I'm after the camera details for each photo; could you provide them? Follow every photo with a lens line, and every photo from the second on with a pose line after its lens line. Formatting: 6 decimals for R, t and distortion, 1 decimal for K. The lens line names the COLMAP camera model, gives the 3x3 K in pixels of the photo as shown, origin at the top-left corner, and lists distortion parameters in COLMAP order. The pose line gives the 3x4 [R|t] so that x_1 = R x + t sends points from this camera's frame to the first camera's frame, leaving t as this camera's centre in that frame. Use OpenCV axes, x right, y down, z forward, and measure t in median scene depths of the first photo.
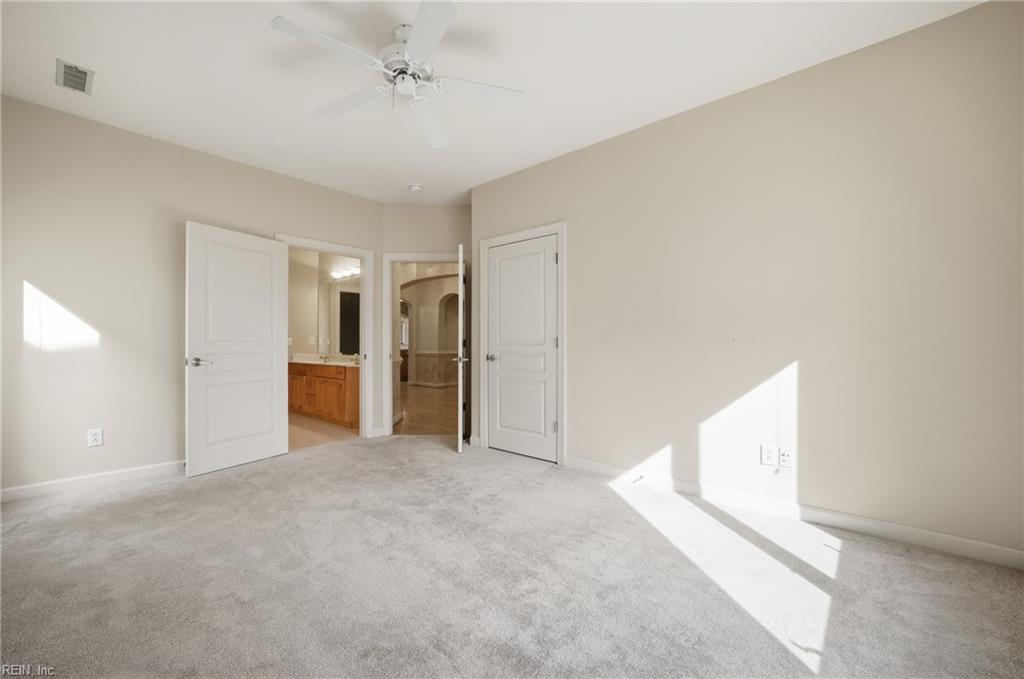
lens RADIAL K [[417.8, 0, 506.9], [0, 417.8, 341.8], [0, 0, 1]] dist [-0.002712, 0.000035]
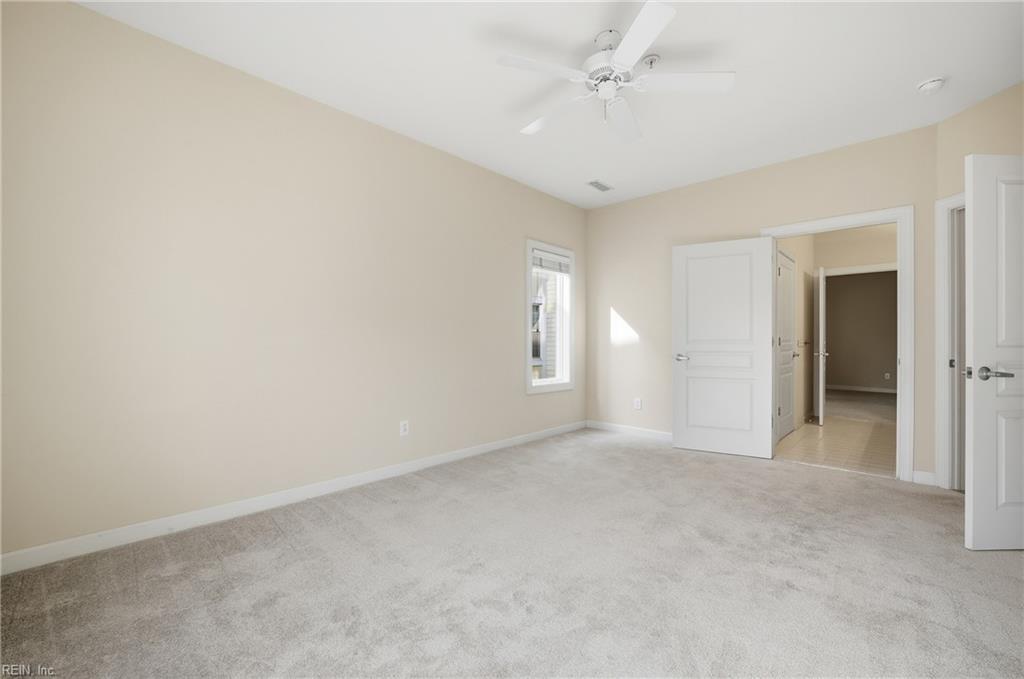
lens RADIAL K [[417.8, 0, 506.9], [0, 417.8, 341.8], [0, 0, 1]] dist [-0.002712, 0.000035]
pose [[-0.032306, -0.003499, -0.999472, 0.521776], [0.002637, 0.999990, -0.003587, 0.004544], [0.999475, -0.002752, -0.032296, 0.520187]]
